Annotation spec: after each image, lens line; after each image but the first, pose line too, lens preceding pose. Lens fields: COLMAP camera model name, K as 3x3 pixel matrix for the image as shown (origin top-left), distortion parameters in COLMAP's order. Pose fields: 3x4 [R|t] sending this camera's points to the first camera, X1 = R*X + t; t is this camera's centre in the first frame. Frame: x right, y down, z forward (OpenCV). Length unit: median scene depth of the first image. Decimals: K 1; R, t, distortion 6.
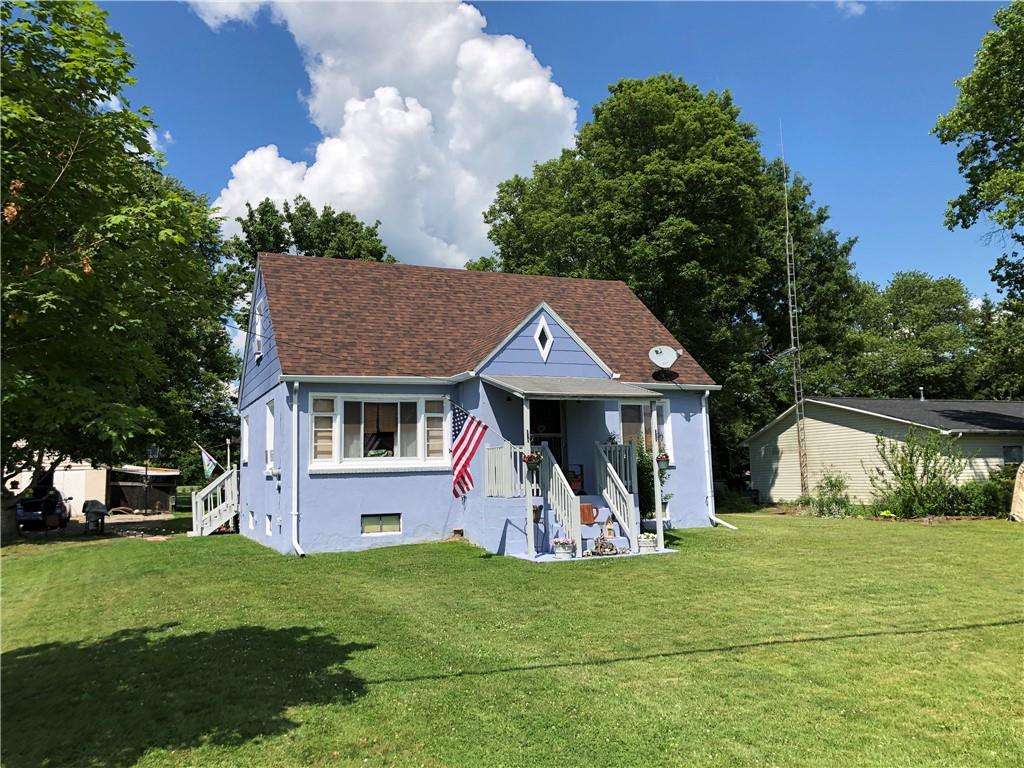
lens RADIAL K [[965.1, 0, 512.0], [0, 965.1, 384.0], [0, 0, 1]] dist [0.008035, 0.001162]
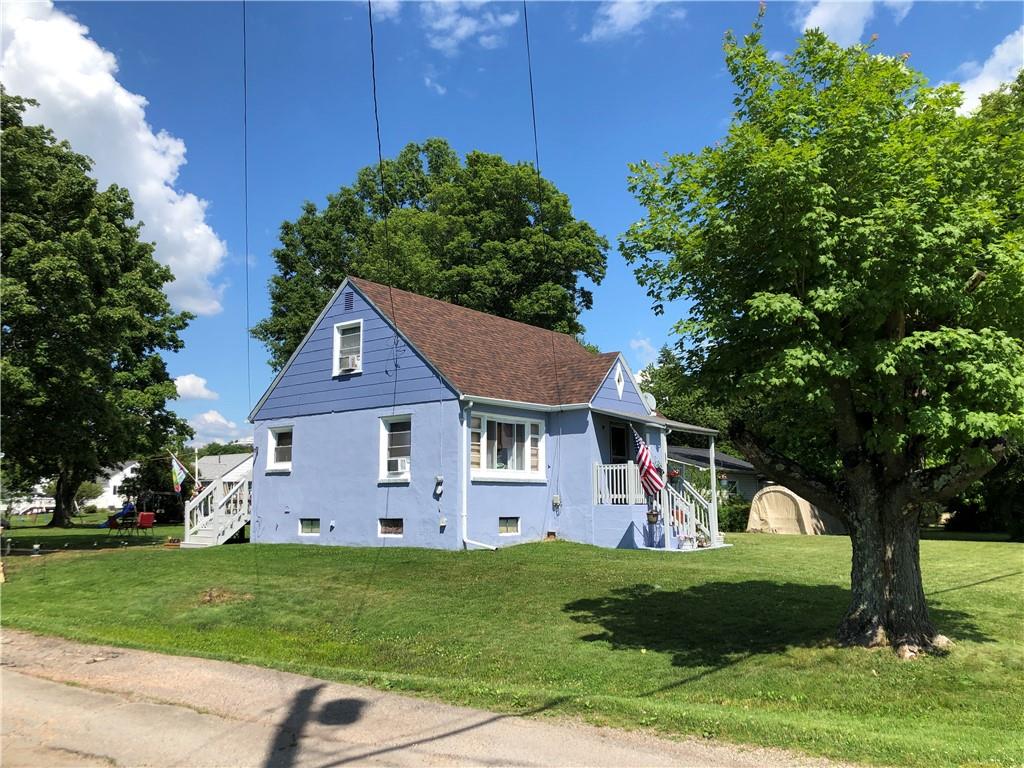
lens RADIAL K [[965.1, 0, 512.0], [0, 965.1, 384.0], [0, 0, 1]] dist [0.008035, 0.001162]
pose [[0.865649, 0.079945, 0.494228, -0.716309], [-0.060377, 0.996634, -0.055462, 0.036586], [-0.496998, 0.018170, 0.867561, -0.028723]]
